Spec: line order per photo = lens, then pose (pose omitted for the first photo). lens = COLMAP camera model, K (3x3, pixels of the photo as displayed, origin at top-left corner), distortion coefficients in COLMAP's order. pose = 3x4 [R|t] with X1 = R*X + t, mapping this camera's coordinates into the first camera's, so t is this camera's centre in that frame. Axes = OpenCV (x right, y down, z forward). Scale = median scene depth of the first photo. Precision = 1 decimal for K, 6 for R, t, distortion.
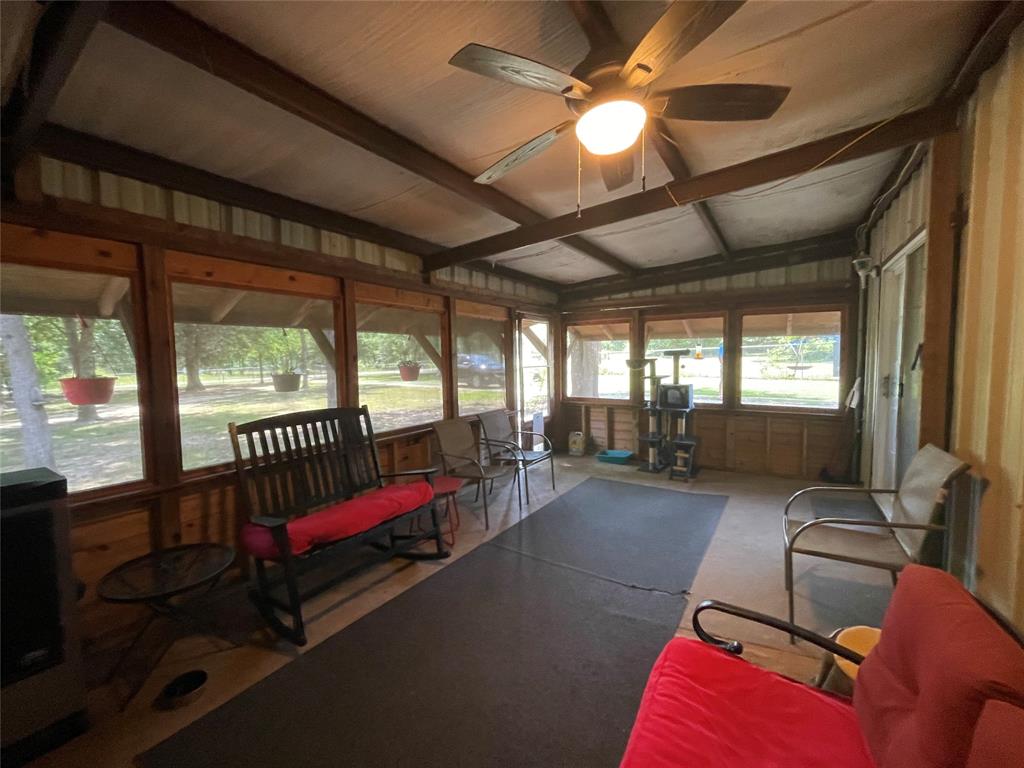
lens RADIAL K [[413.3, 0, 509.5], [0, 413.3, 385.6], [0, 0, 1]] dist [-0.003732, 0.001387]
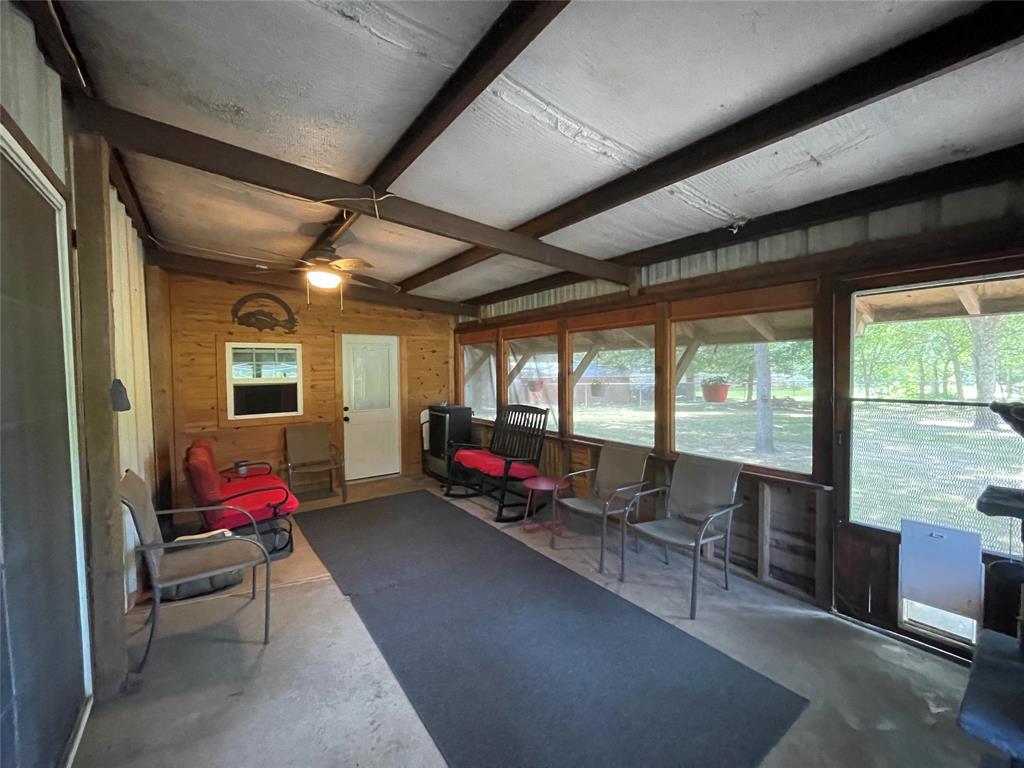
lens RADIAL K [[413.3, 0, 510.9], [0, 413.3, 383.9], [0, 0, 1]] dist [-0.003732, 0.001387]
pose [[-0.330043, 0.052426, -0.942509, 0.687665], [-0.055696, 0.995636, 0.074885, -0.088895], [0.942321, 0.077210, -0.325682, 0.917799]]
